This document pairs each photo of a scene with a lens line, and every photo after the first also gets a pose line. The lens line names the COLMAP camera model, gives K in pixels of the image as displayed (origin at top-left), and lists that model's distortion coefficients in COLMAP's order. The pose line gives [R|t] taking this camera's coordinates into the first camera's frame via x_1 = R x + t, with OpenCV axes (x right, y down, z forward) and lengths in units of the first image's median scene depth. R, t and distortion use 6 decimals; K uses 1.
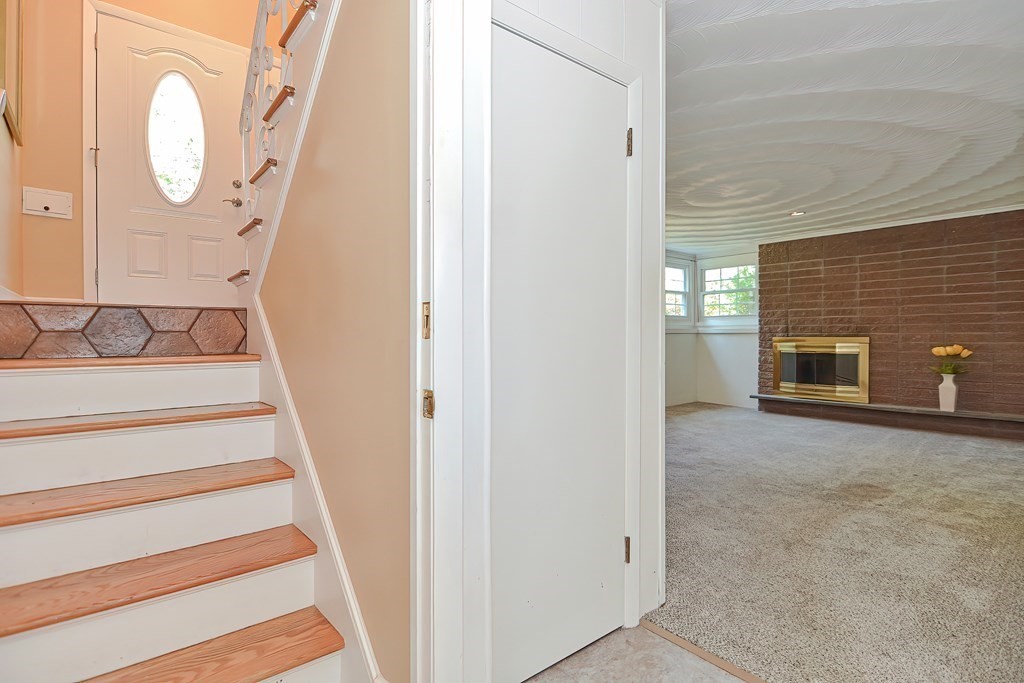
lens RADIAL K [[508.6, 0, 515.8], [0, 508.6, 333.1], [0, 0, 1]] dist [-0.003165, -0.000944]
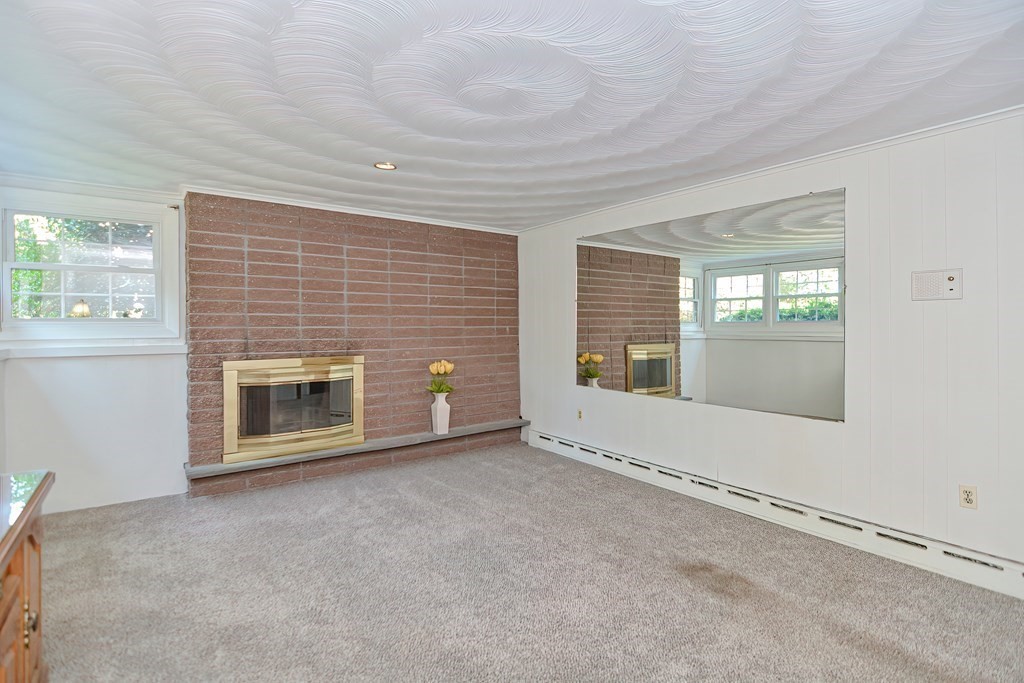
lens RADIAL K [[497.9, 0, 509.9], [0, 497.9, 322.8], [0, 0, 1]] dist [-0.003524, -0.001105]
pose [[0.042045, 0.012391, 0.999039, -0.043085], [0.002803, 0.999918, -0.012520, -0.030589], [-0.999112, 0.003326, 0.042007, 0.745021]]
